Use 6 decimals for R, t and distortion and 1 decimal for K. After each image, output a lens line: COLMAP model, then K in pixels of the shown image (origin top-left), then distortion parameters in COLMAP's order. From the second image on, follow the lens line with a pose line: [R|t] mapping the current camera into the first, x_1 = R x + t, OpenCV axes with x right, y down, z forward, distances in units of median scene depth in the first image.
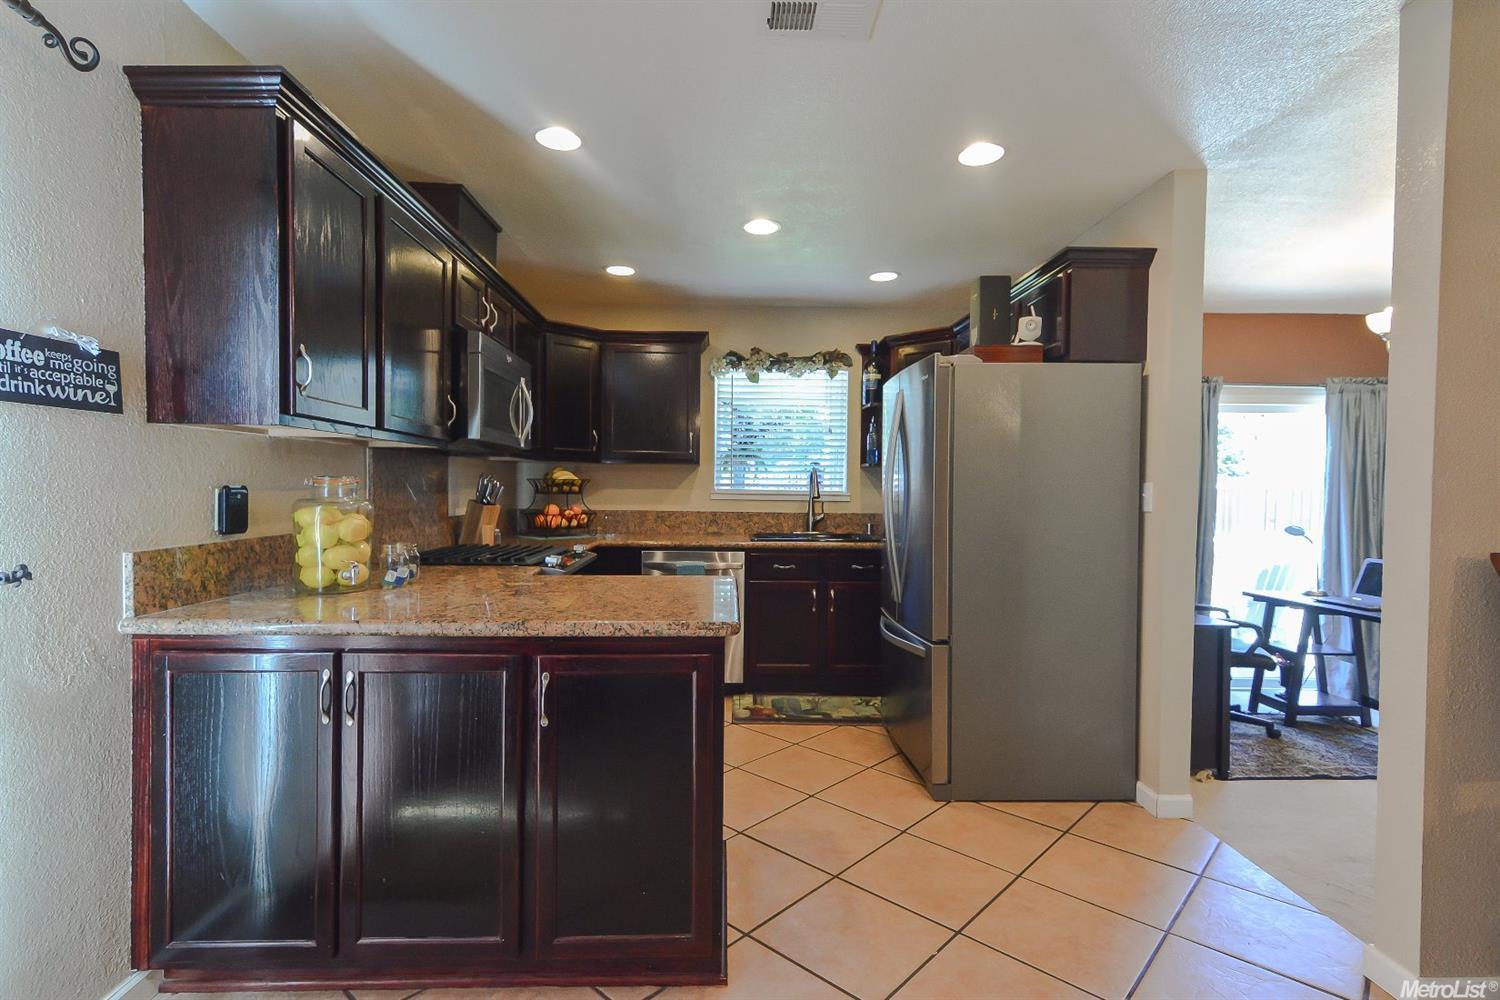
lens RADIAL K [[691.2, 0, 750.0], [0, 691.2, 500.0], [0, 0, 1]] dist [0.001133, -0.000239]
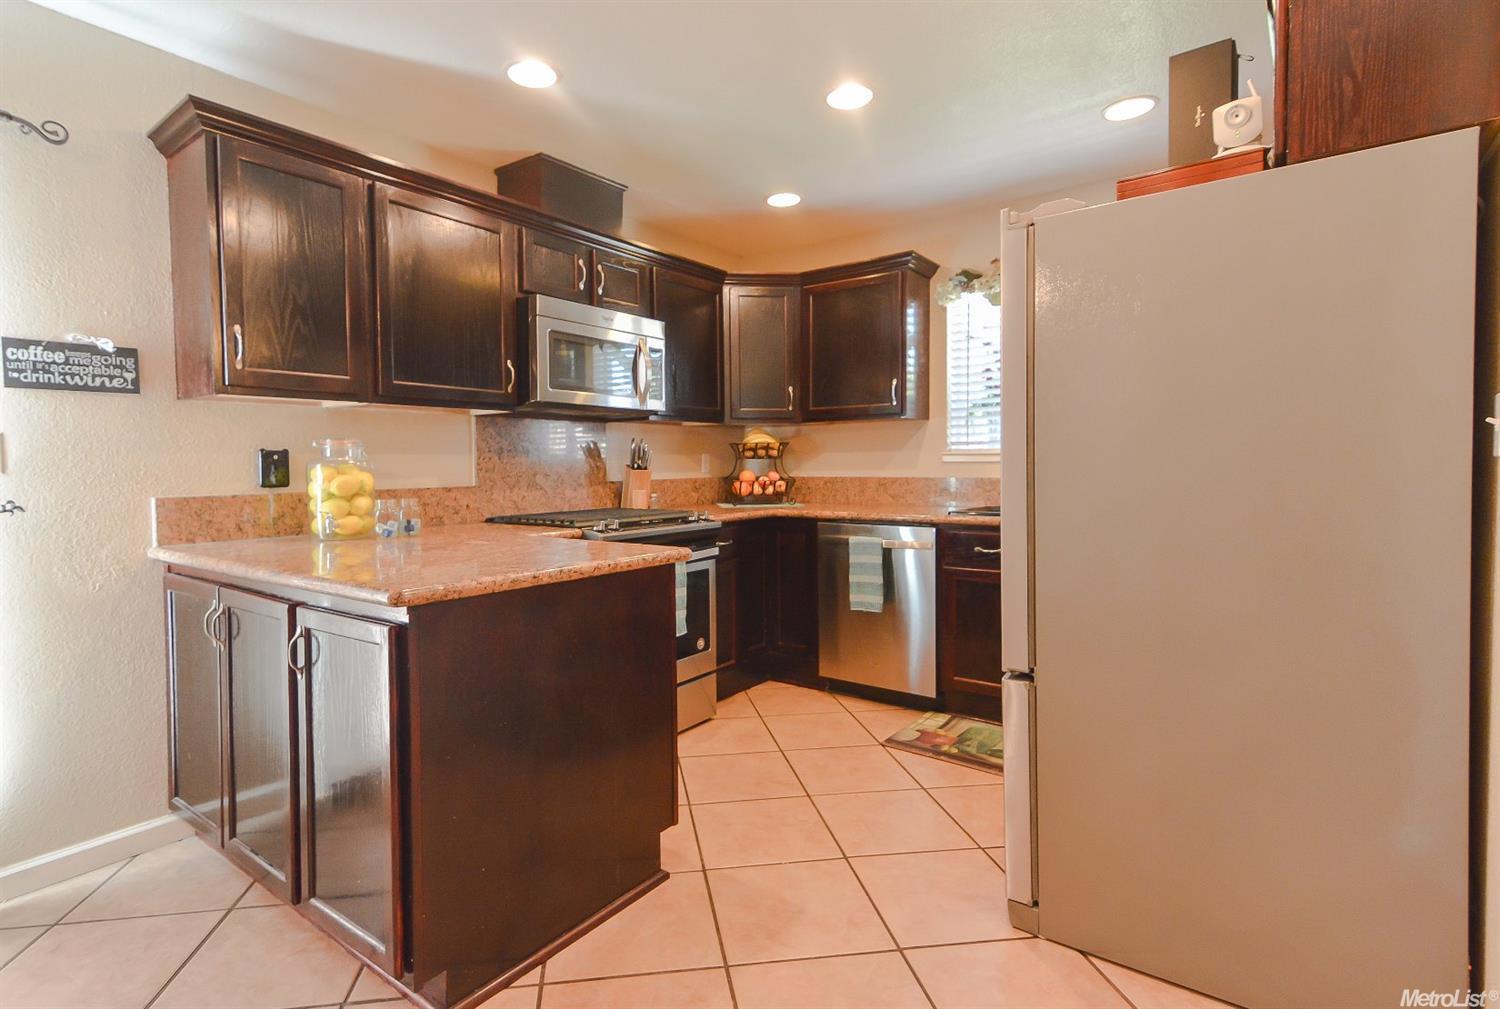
lens RADIAL K [[743.0, 0, 749.8], [0, 743.0, 486.8], [0, 0, 1]] dist [0.003013, 0.000778]
pose [[0.783973, -0.000258, -0.620795, 0.918614], [0.008403, 0.999913, 0.010197, 0.050644], [0.620738, -0.013211, 0.783907, 0.603515]]
